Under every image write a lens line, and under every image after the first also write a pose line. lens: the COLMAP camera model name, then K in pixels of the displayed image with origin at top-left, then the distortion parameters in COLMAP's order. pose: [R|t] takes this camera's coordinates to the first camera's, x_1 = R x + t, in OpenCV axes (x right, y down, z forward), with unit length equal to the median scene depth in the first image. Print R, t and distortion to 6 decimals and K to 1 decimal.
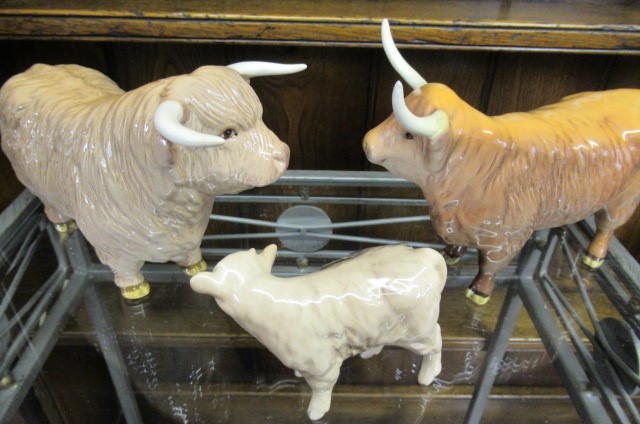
lens RADIAL K [[483.0, 0, 320.0], [0, 483.0, 212.0], [0, 0, 1]] dist [-0.007903, 0.002946]
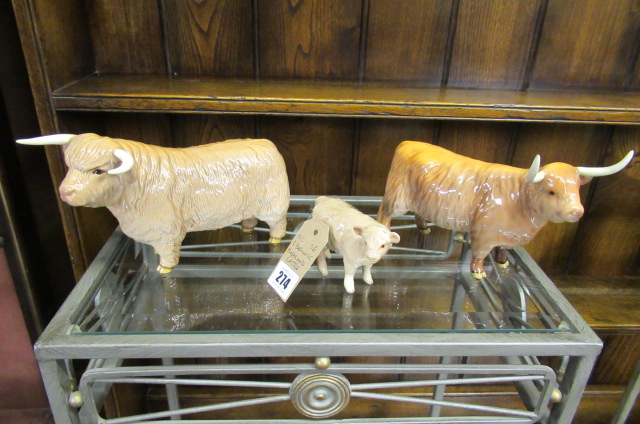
lens RADIAL K [[478.9, 0, 320.0], [0, 478.9, 212.0], [0, 0, 1]] dist [-0.002305, -0.002160]
pose [[0.999188, -0.007383, 0.039619, -0.081712], [0.012514, 0.991323, -0.130850, 0.190161], [-0.038309, 0.131240, 0.990610, -0.566615]]
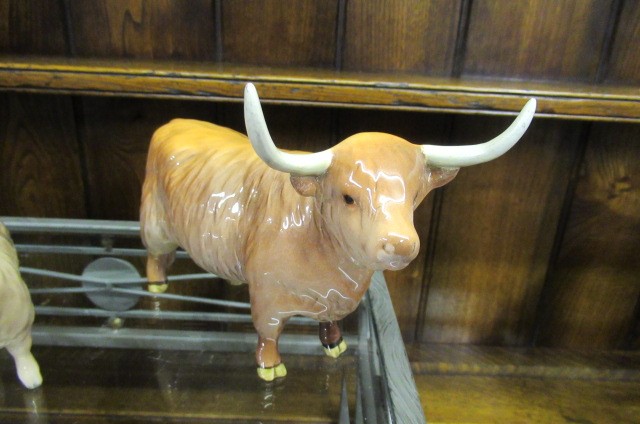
lens RADIAL K [[478.9, 0, 320.0], [0, 478.9, 212.0], [0, 0, 1]] dist [-0.002305, -0.002160]
pose [[0.999755, 0.018193, 0.012585, 0.457953], [-0.014935, 0.974765, -0.222734, 0.126821], [-0.016320, 0.222491, 0.974798, 0.040264]]
